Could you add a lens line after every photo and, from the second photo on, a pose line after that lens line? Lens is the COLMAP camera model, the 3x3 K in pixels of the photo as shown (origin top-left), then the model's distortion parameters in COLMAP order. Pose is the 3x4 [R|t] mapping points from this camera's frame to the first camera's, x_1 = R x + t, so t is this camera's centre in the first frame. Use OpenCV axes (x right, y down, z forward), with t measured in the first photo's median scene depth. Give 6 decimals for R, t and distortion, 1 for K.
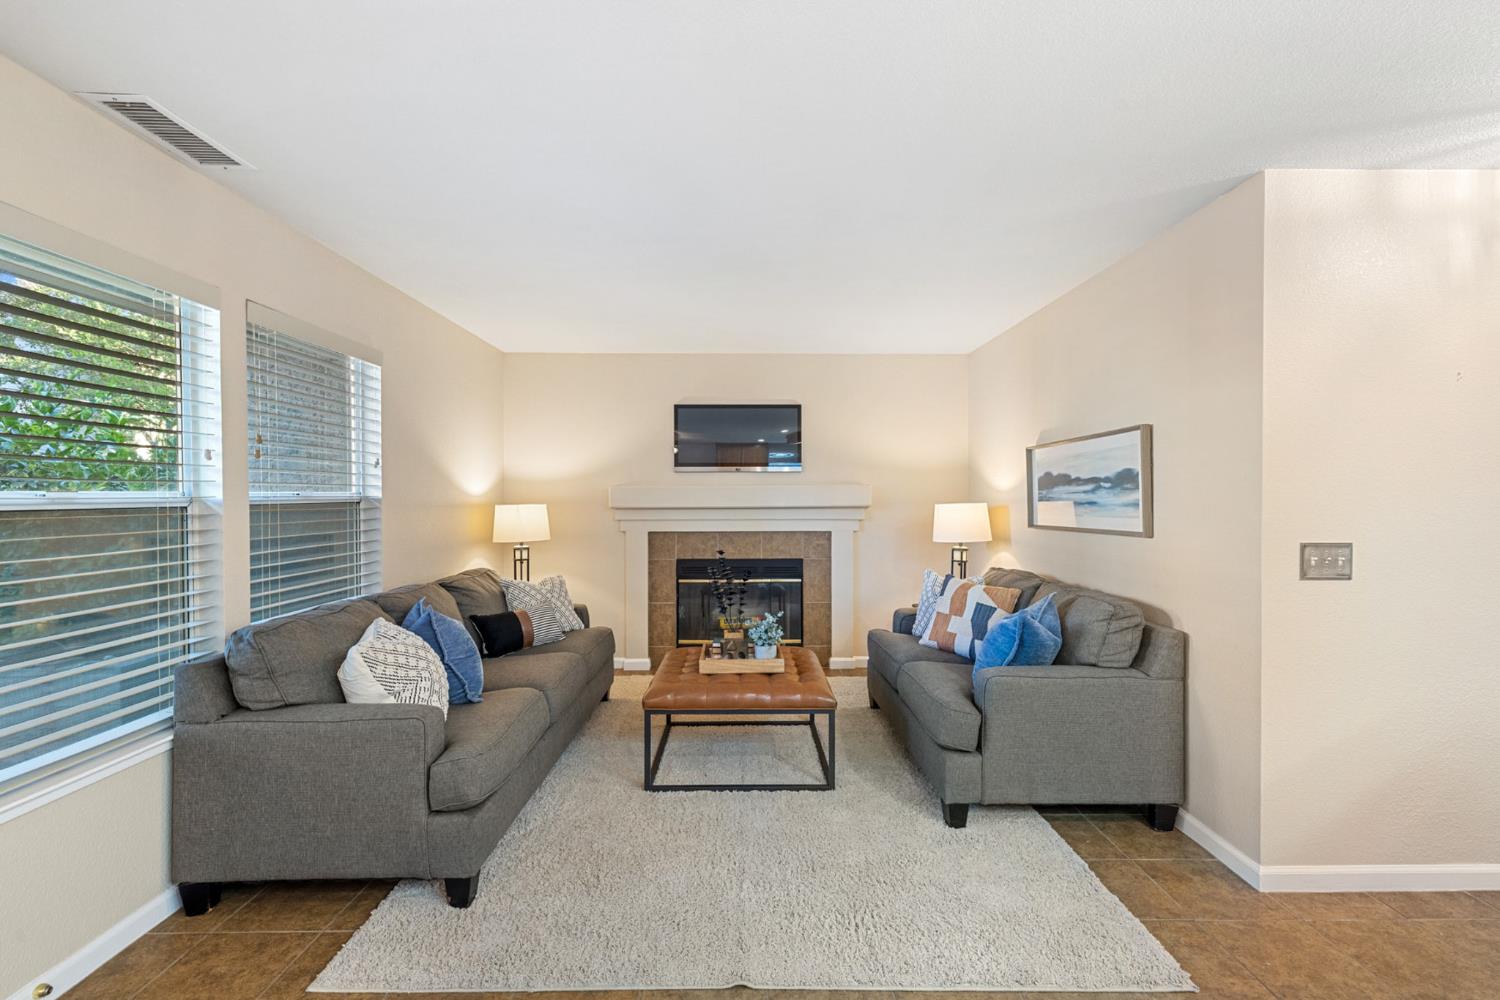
lens RADIAL K [[649.2, 0, 740.9], [0, 649.2, 499.2], [0, 0, 1]] dist [0.000260, 0.001479]
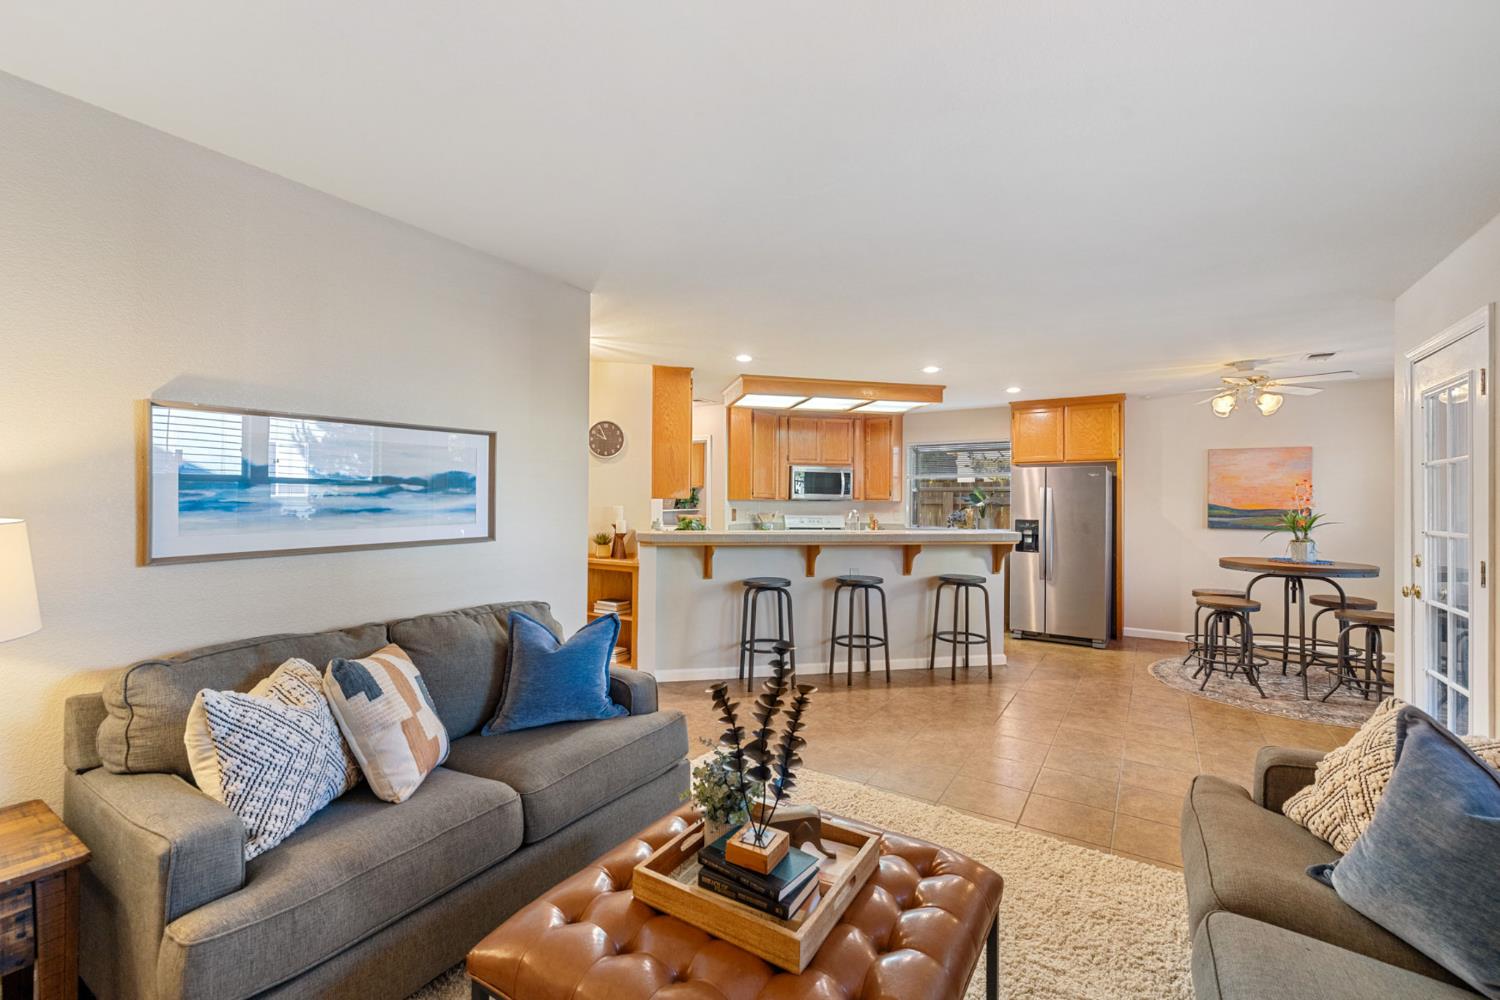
lens RADIAL K [[649.2, 0, 756.2], [0, 649.2, 503.3], [0, 0, 1]] dist [0.000260, 0.001479]
pose [[-0.853557, -0.006652, 0.520957, -0.234018], [-0.002750, 0.999962, 0.008263, -0.009398], [-0.520992, 0.005621, -0.853543, 1.409165]]
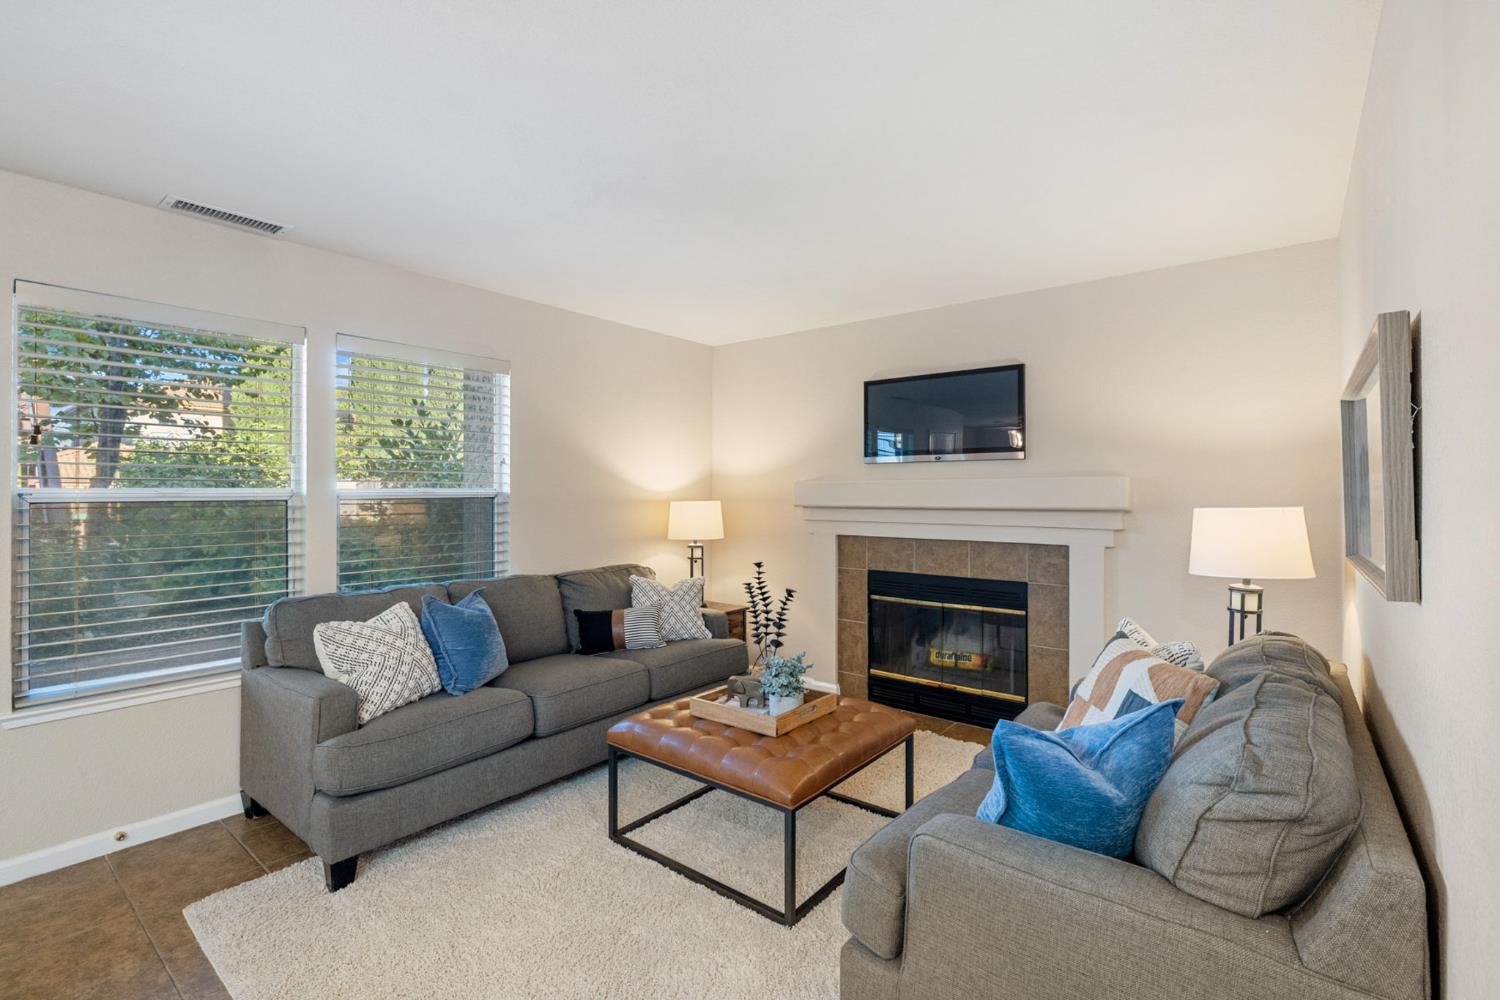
lens RADIAL K [[672.7, 0, 735.7], [0, 672.7, 487.3], [0, 0, 1]] dist [-0.001710, 0.000701]
pose [[0.777684, -0.002639, -0.628650, 0.479500], [-0.005451, 0.999925, -0.010941, -0.002606], [0.628632, 0.011936, 0.777611, 0.367637]]
